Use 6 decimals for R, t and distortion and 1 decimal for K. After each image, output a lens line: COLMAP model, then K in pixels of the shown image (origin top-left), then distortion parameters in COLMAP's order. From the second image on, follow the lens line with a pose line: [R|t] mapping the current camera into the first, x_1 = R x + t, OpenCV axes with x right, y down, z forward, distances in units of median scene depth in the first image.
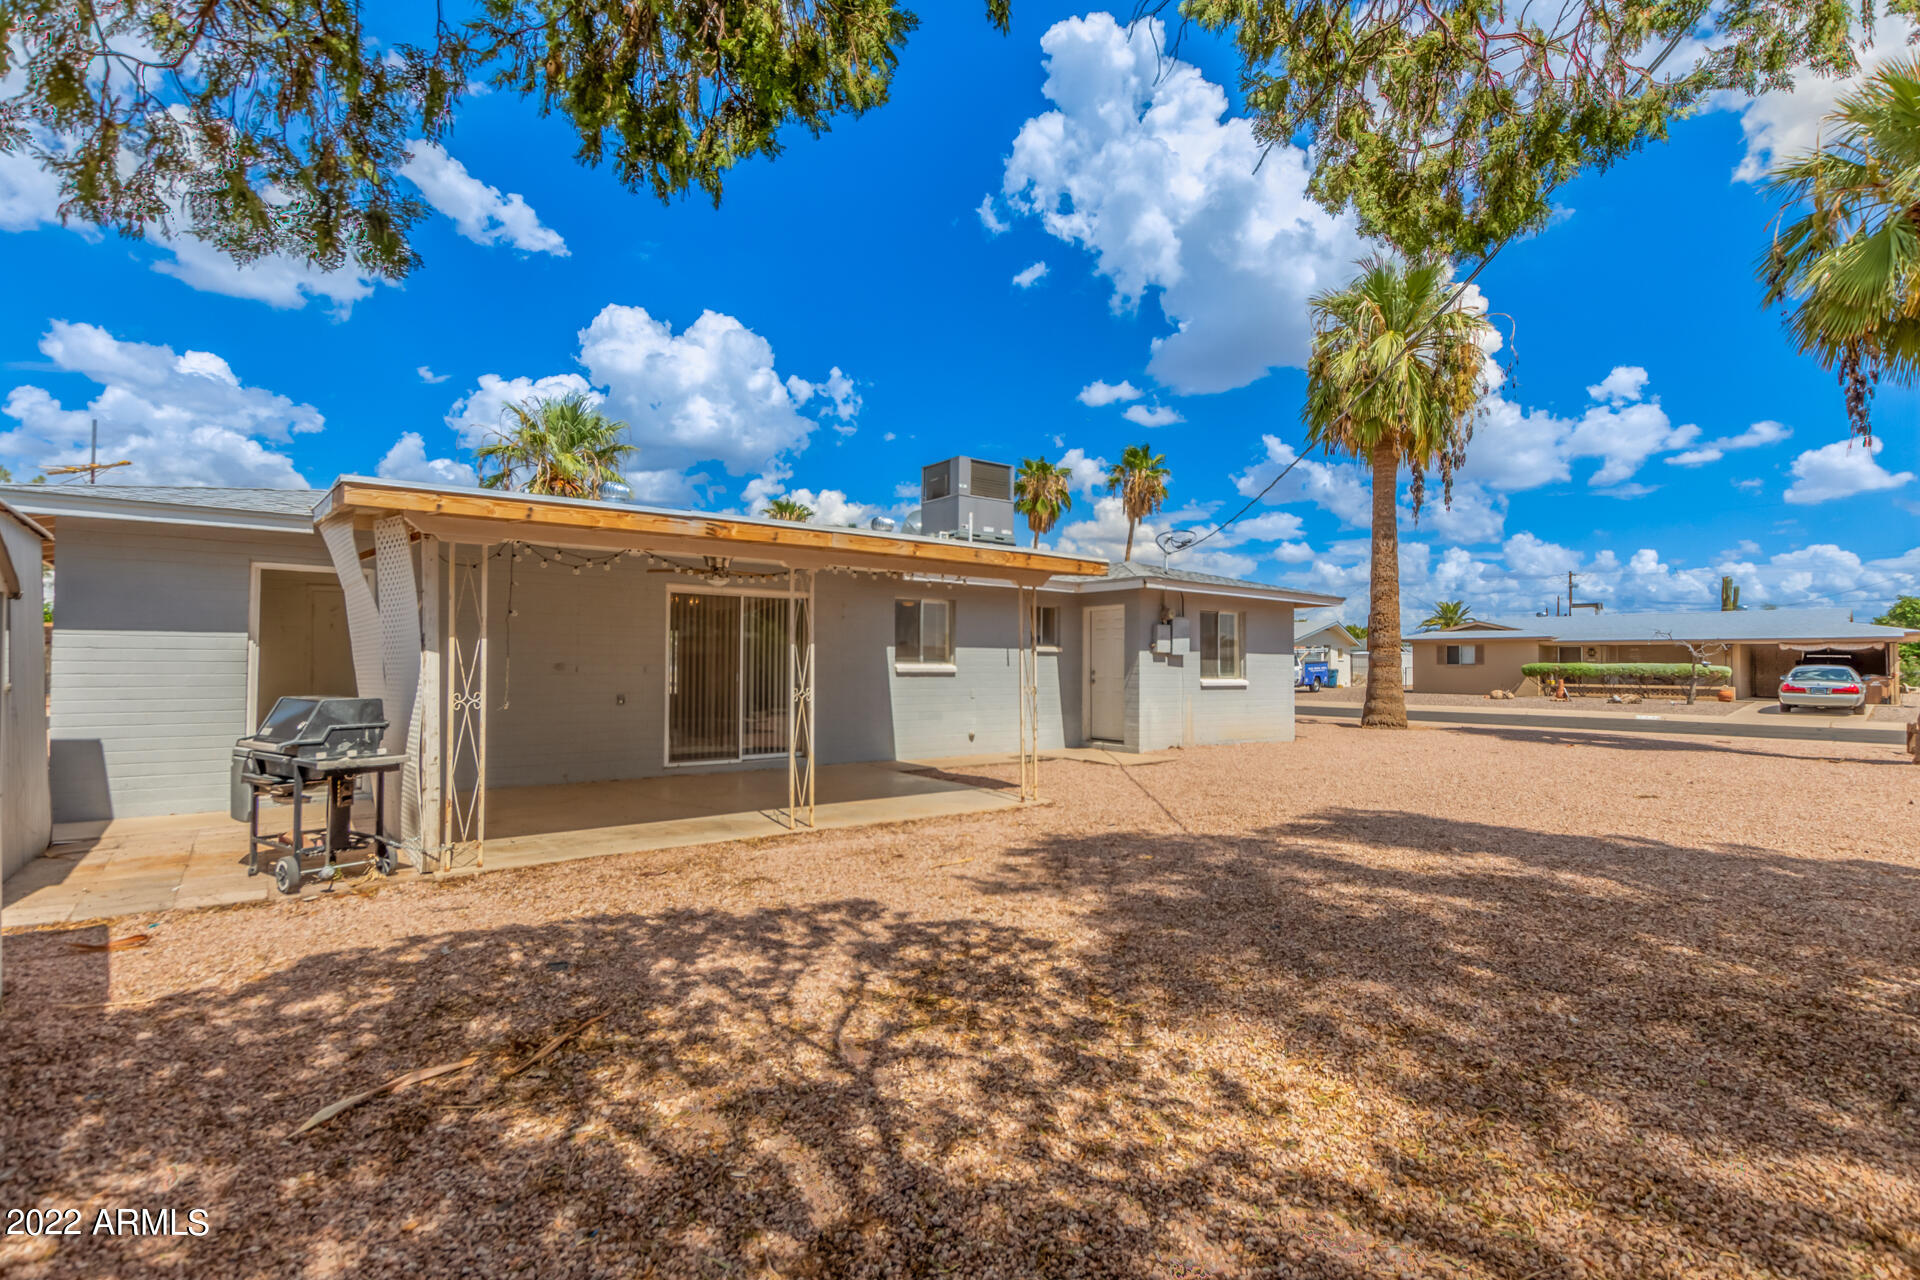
lens RADIAL K [[901.6, 0, 955.2], [0, 901.6, 668.8], [0, 0, 1]] dist [0.000464, -0.000209]
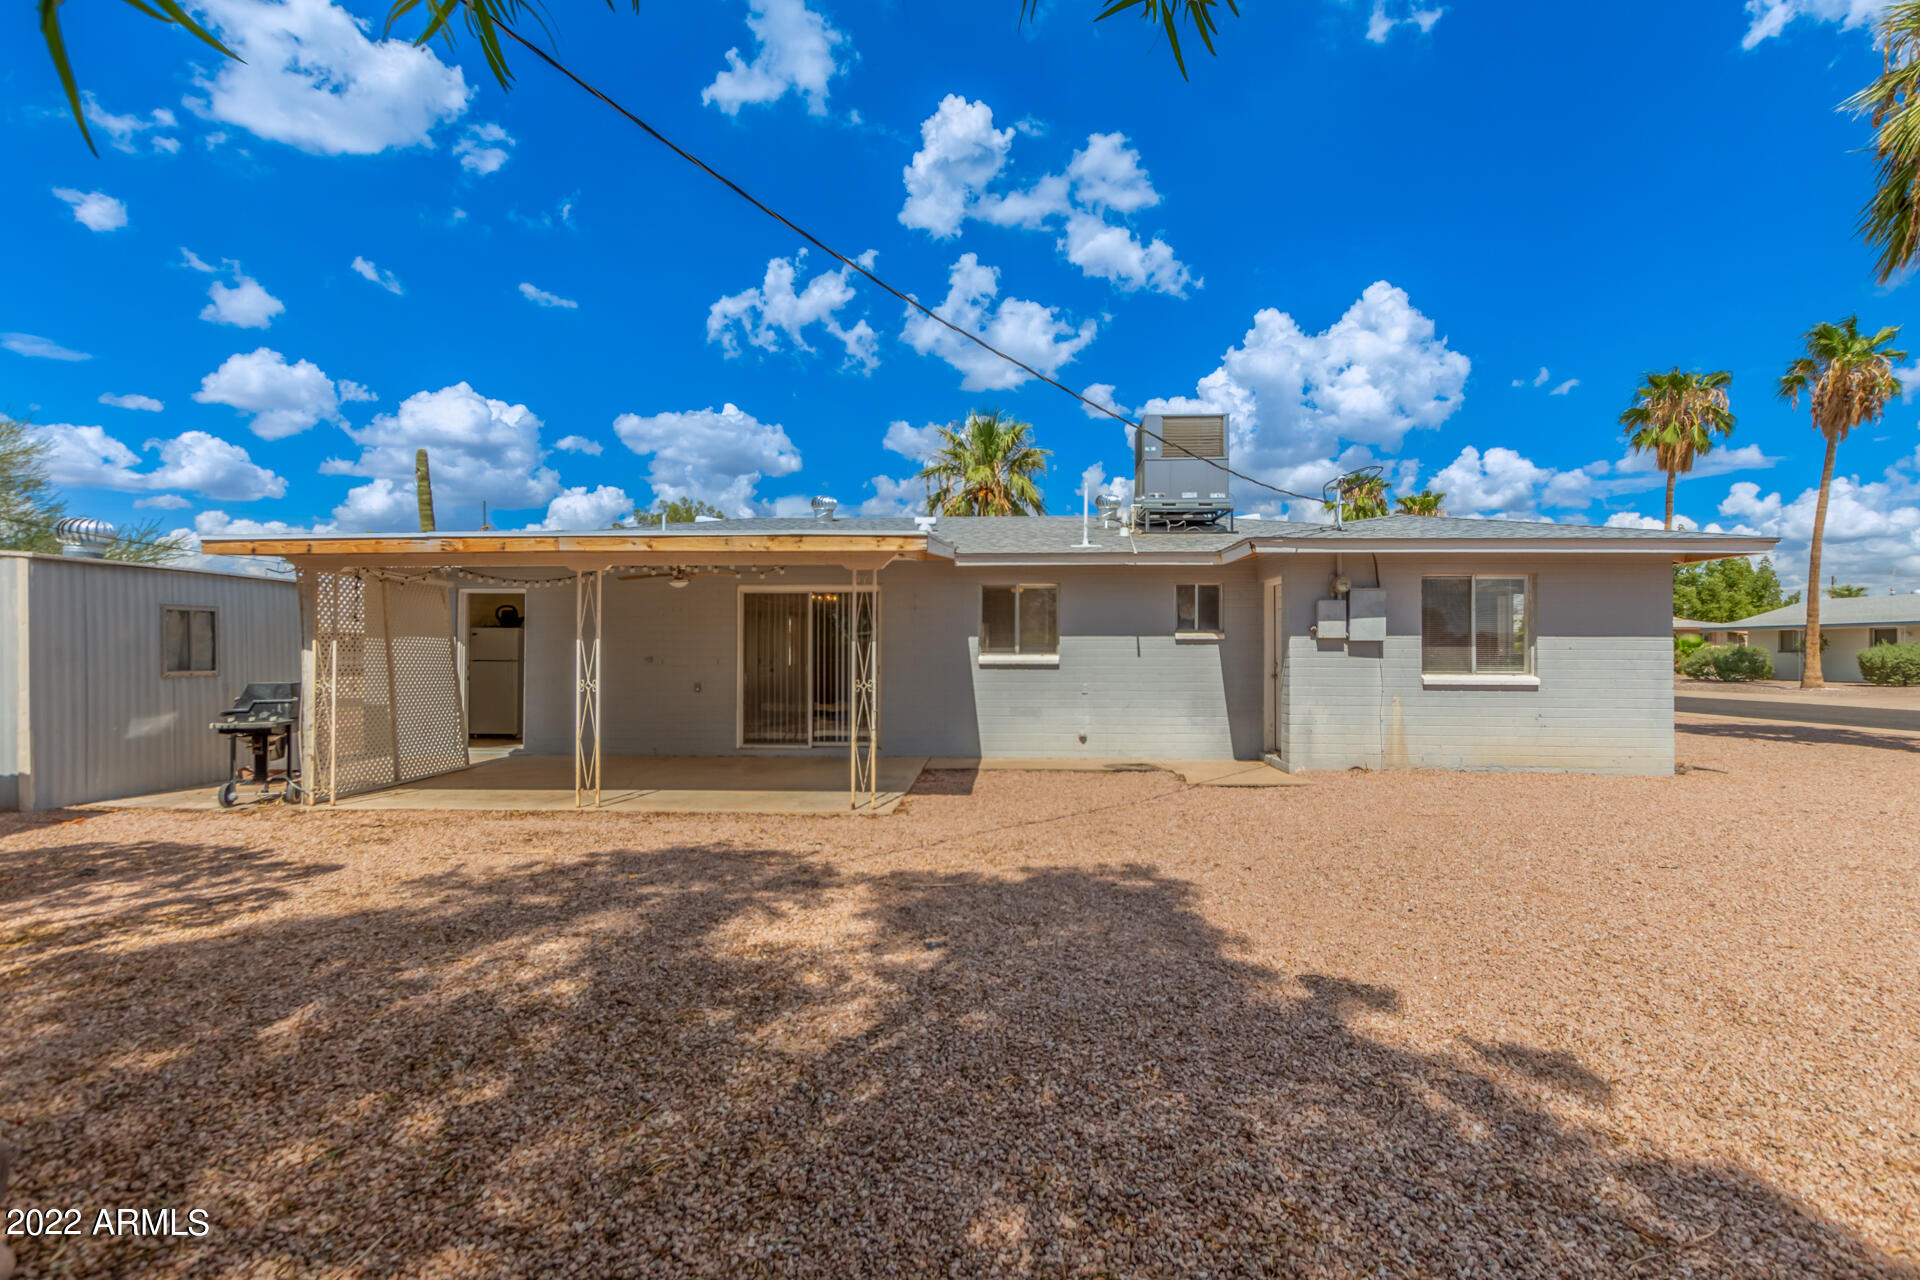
lens RADIAL K [[899.9, 0, 958.9], [0, 899.9, 645.3], [0, 0, 1]] dist [0.001828, -0.000513]
pose [[0.760924, -0.009883, -0.648766, 0.509606], [0.001781, 0.999912, -0.013144, -0.003414], [0.648839, 0.008846, 0.760874, 0.268679]]
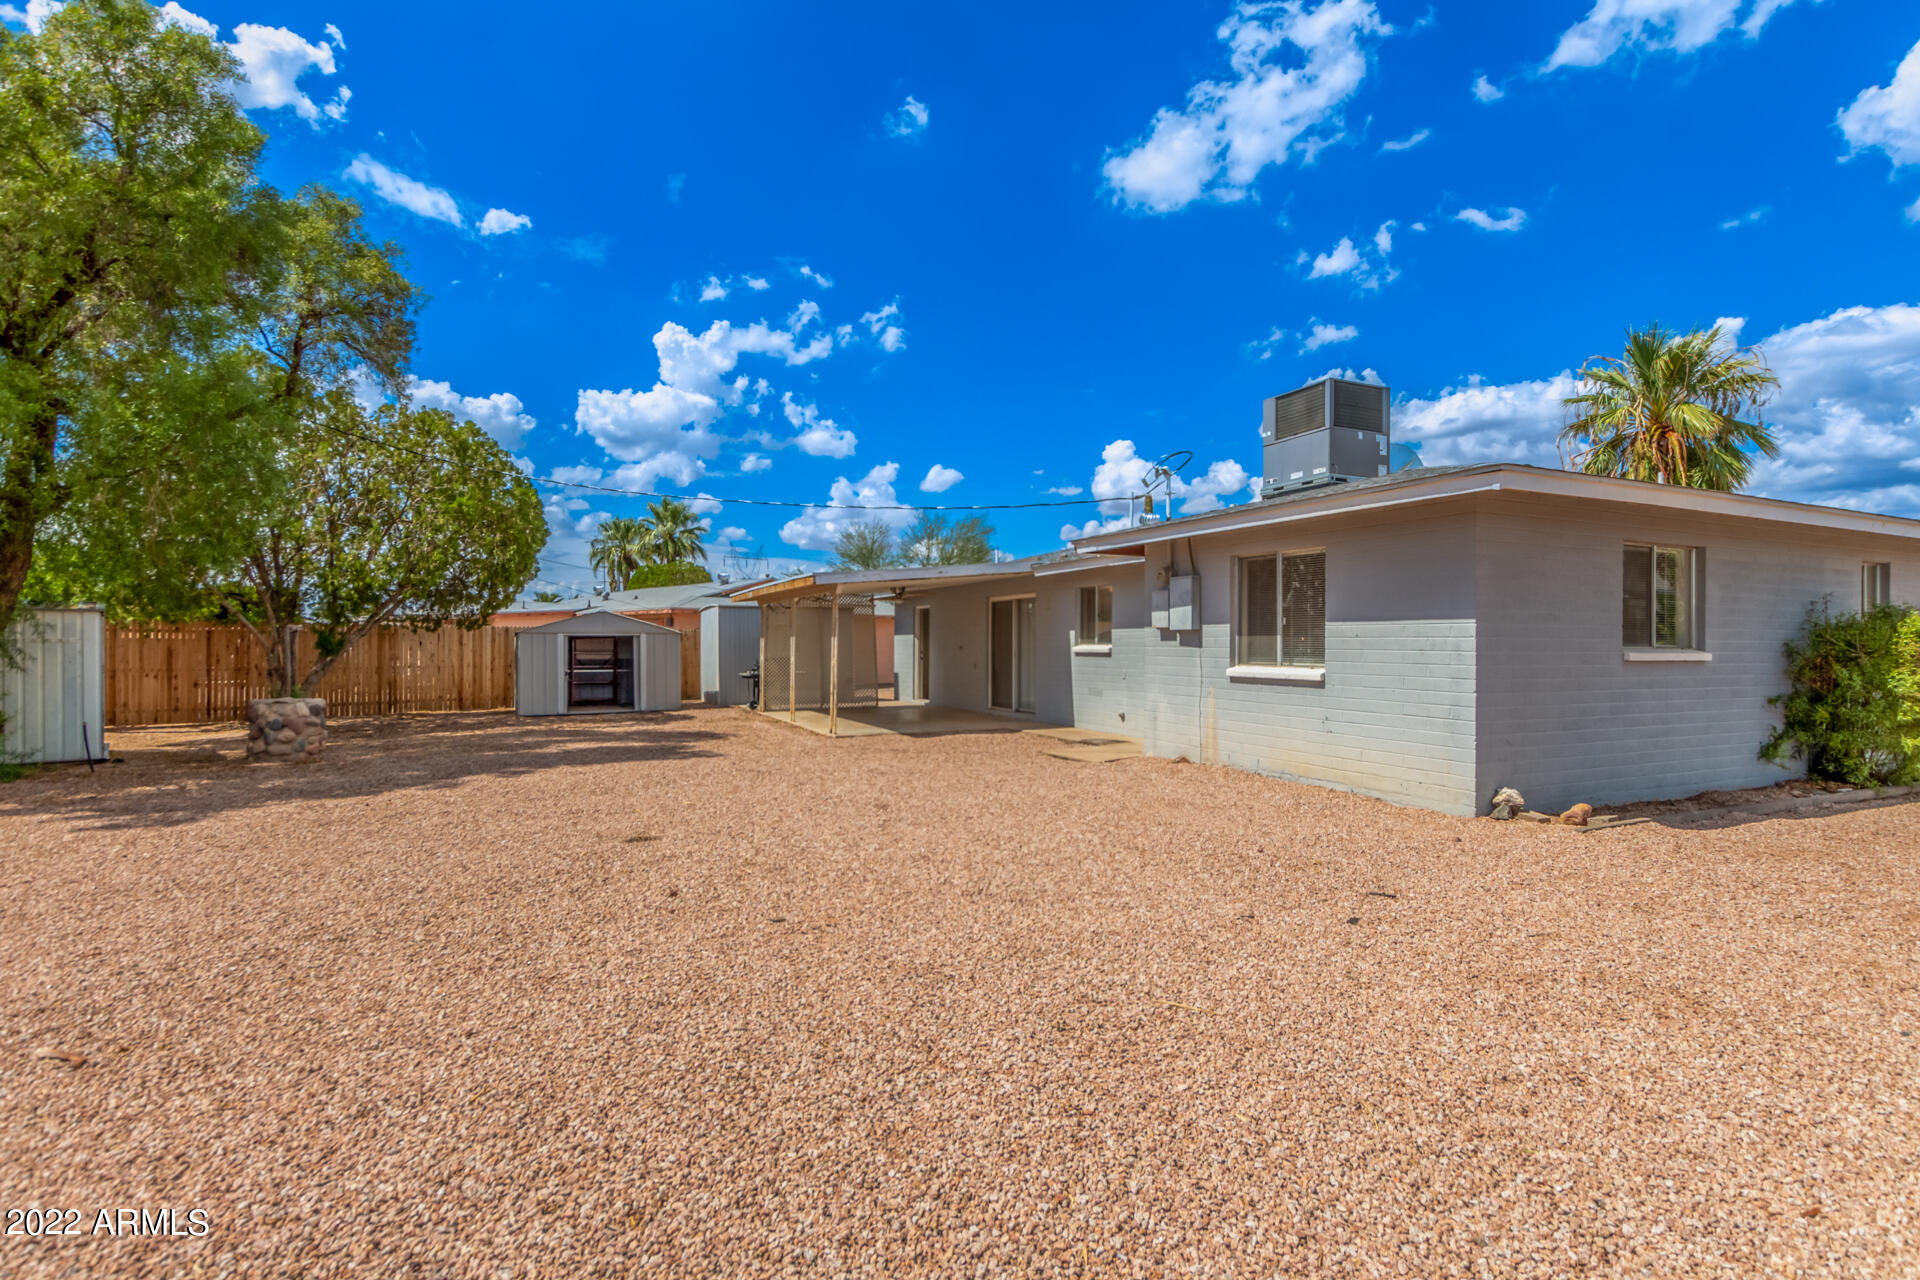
lens RADIAL K [[899.9, 0, 958.9], [0, 899.9, 645.3], [0, 0, 1]] dist [0.001828, -0.000513]
pose [[-0.210042, -0.005687, -0.977676, 1.065118], [-0.005246, 0.999975, -0.004690, 0.000608], [0.977678, 0.004144, -0.210066, 1.068896]]
